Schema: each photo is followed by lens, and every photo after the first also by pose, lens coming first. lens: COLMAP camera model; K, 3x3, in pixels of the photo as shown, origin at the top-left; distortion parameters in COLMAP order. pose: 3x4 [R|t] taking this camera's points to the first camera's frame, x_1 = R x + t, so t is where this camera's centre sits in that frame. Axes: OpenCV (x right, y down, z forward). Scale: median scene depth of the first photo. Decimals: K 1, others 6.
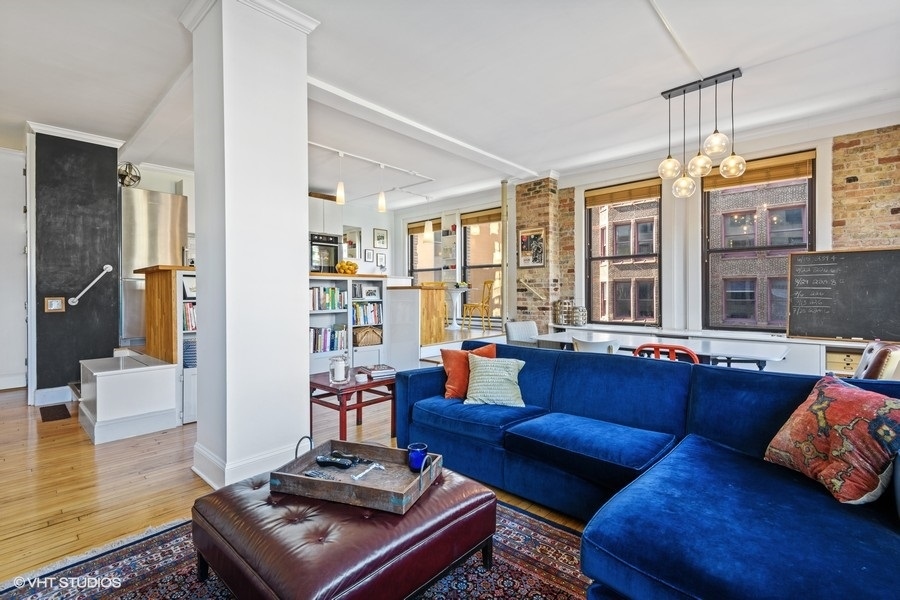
lens RADIAL K [[407.8, 0, 446.0], [0, 407.8, 294.2], [0, 0, 1]] dist [0.025225, -0.011617]
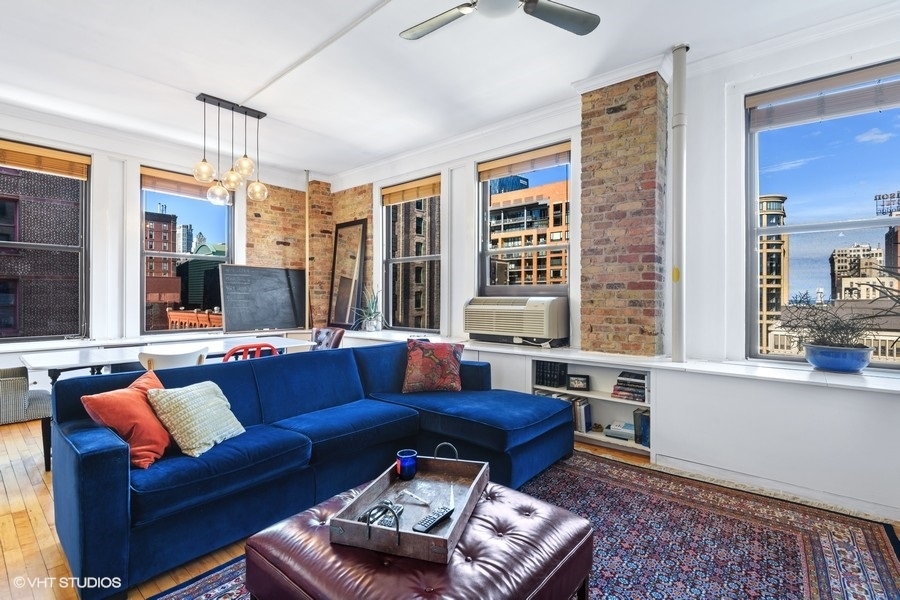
lens RADIAL K [[415.3, 0, 459.5], [0, 415.3, 297.2], [0, 0, 1]] dist [-0.001189, -0.002042]
pose [[-0.042153, 0.003991, 0.999103, -0.292759], [0.000918, 0.999992, -0.003956, 0.001975], [-0.999111, 0.000750, -0.042156, 0.254385]]
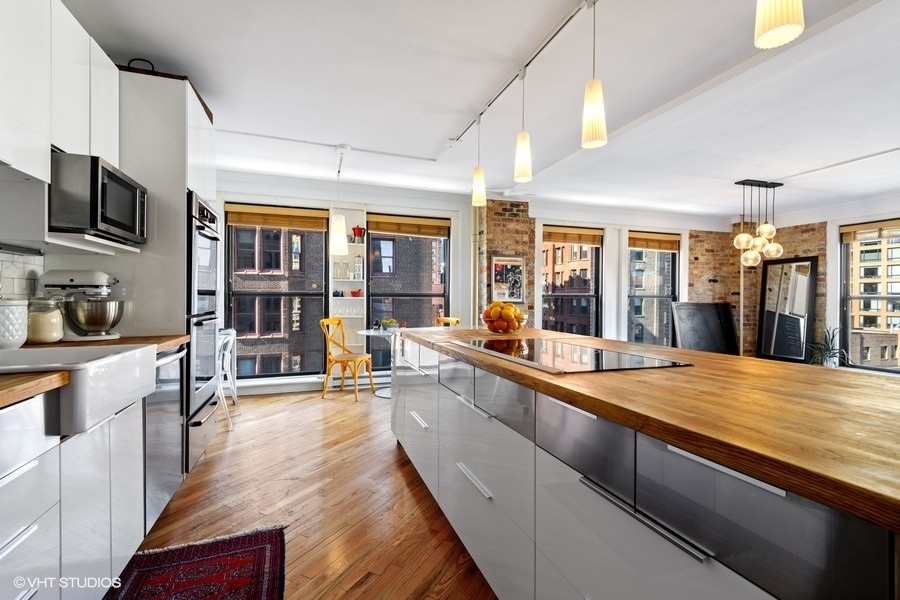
lens RADIAL K [[407.8, 0, 452.9], [0, 407.8, 300.8], [0, 0, 1]] dist [0.025225, -0.011617]
pose [[0.469591, 0.001573, 0.882883, -0.594459], [-0.004987, 0.999987, 0.000871, -0.072829], [-0.882870, -0.004812, 0.469593, 0.724024]]
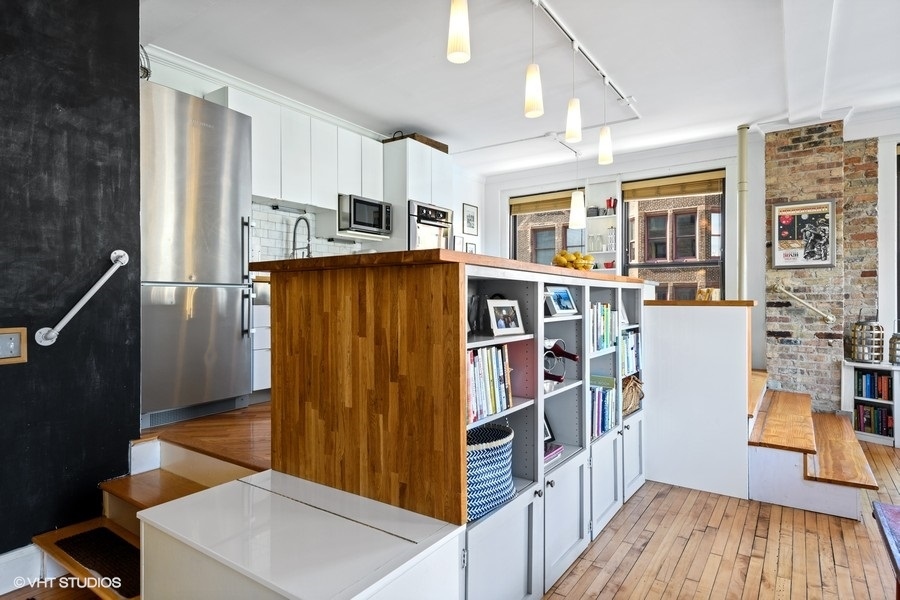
lens RADIAL K [[502.4, 0, 447.3], [0, 502.4, 296.6], [0, 0, 1]] dist [0.033343, -0.014931]
pose [[0.990649, 0.004365, 0.136364, -0.428481], [-0.003309, 0.999963, -0.007969, -0.014639], [-0.136394, 0.007444, 0.990627, 0.328390]]
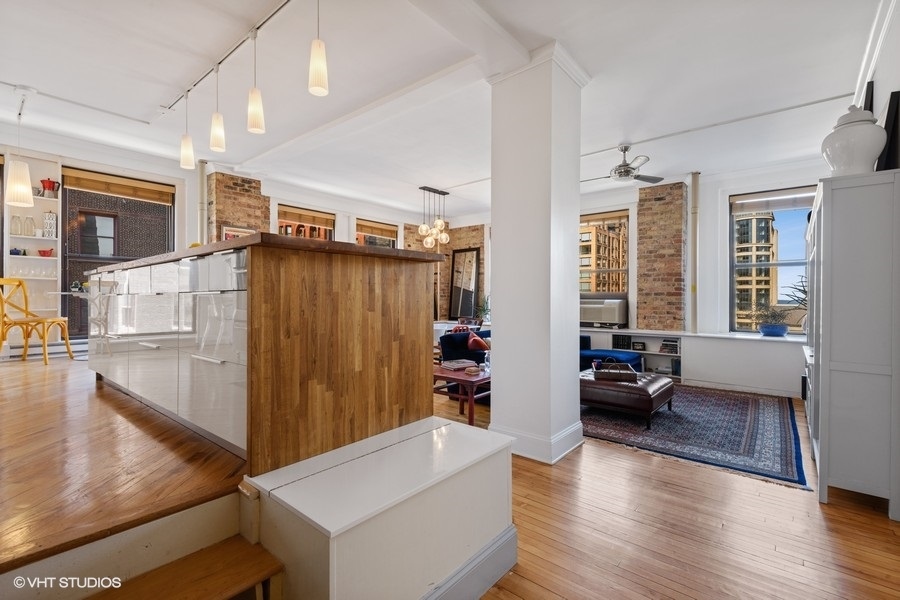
lens RADIAL K [[407.8, 0, 454.2], [0, 407.8, 296.1], [0, 0, 1]] dist [0.025225, -0.011617]
pose [[-0.046390, 0.007786, 0.998893, -0.741707], [0.000786, 0.999970, -0.007758, -0.002377], [-0.998923, 0.000426, -0.046394, 0.578671]]
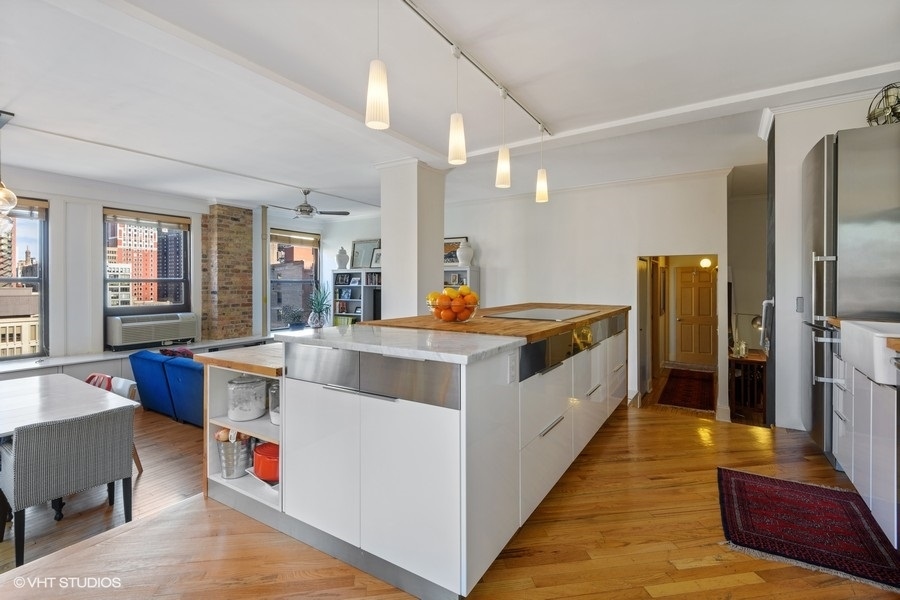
lens RADIAL K [[407.8, 0, 452.6], [0, 407.8, 280.8], [0, 0, 1]] dist [0.025225, -0.011617]
pose [[-0.985783, 0.005192, -0.167943, -0.146904], [0.005858, 0.999977, -0.003474, -0.074536], [0.167921, -0.004409, -0.985791, 1.232173]]
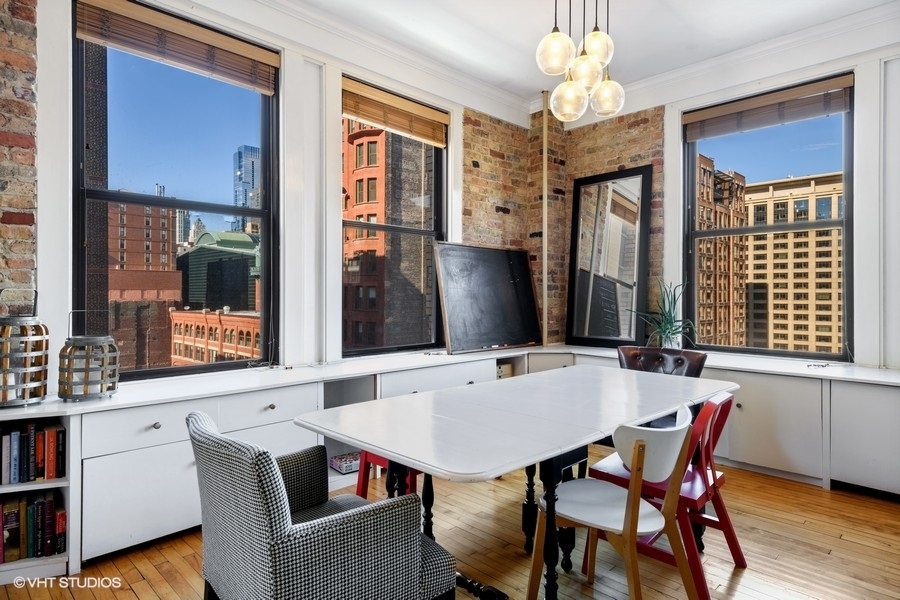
lens RADIAL K [[502.4, 0, 449.0], [0, 502.4, 296.2], [0, 0, 1]] dist [0.033343, -0.014931]
pose [[0.048722, 0.000923, 0.998812, -0.052285], [0.000780, 0.999999, -0.000962, 0.000453], [-0.998812, 0.000826, 0.048721, 0.670501]]
